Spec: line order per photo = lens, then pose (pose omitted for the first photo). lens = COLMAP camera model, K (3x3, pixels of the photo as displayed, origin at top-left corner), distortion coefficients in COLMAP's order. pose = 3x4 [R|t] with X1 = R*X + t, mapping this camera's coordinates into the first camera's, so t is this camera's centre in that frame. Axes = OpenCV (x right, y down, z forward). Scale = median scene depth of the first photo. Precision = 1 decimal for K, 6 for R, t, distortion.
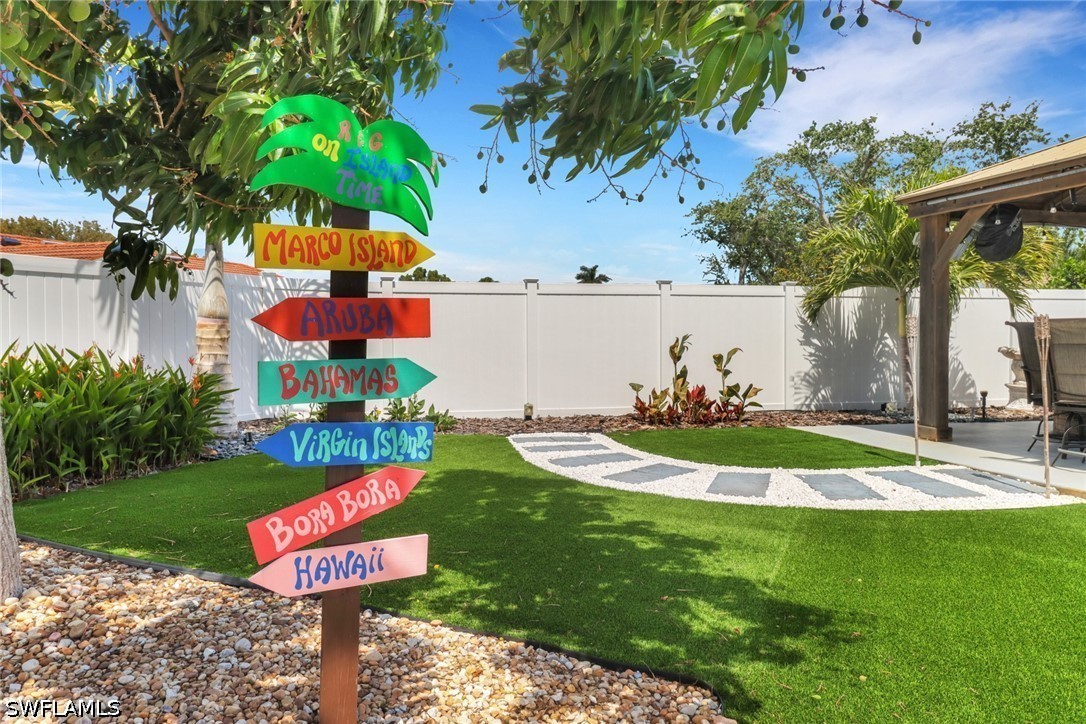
lens RADIAL K [[792.0, 0, 546.1], [0, 792.0, 340.9], [0, 0, 1]] dist [-0.002660, -0.002272]
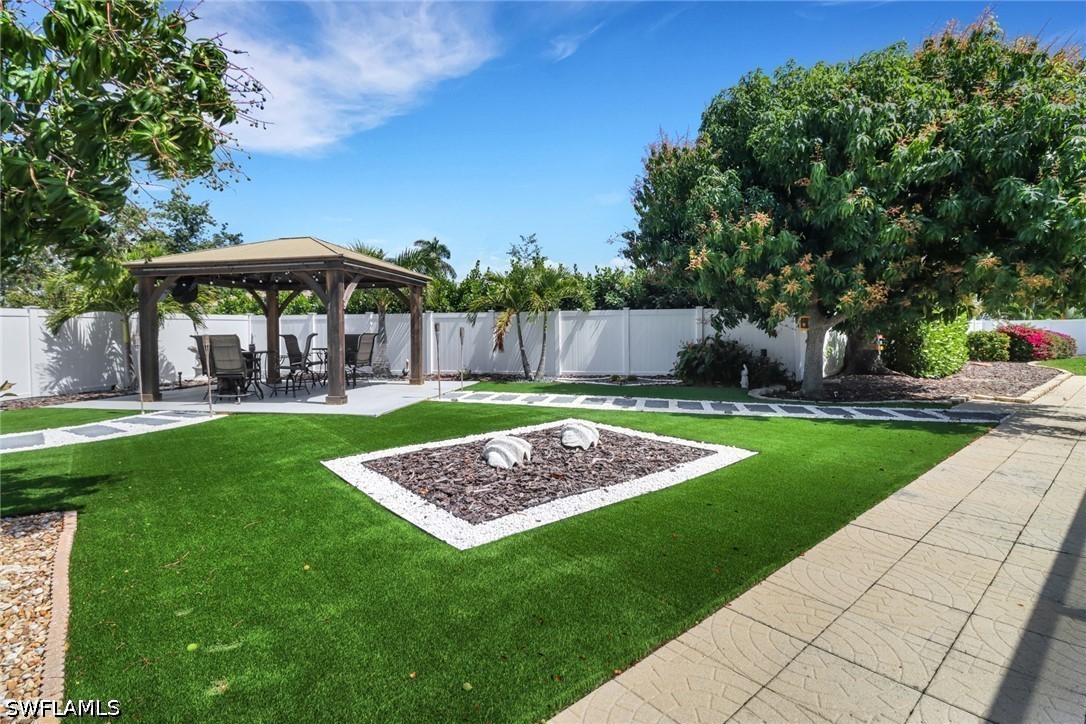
lens RADIAL K [[522.7, 0, 536.2], [0, 522.7, 334.3], [0, 0, 1]] dist [-0.000748, -0.000345]
pose [[0.451066, -0.021399, 0.892234, -0.141909], [0.026003, 0.999603, 0.010829, -0.013617], [-0.892111, 0.018317, 0.451444, -0.264625]]
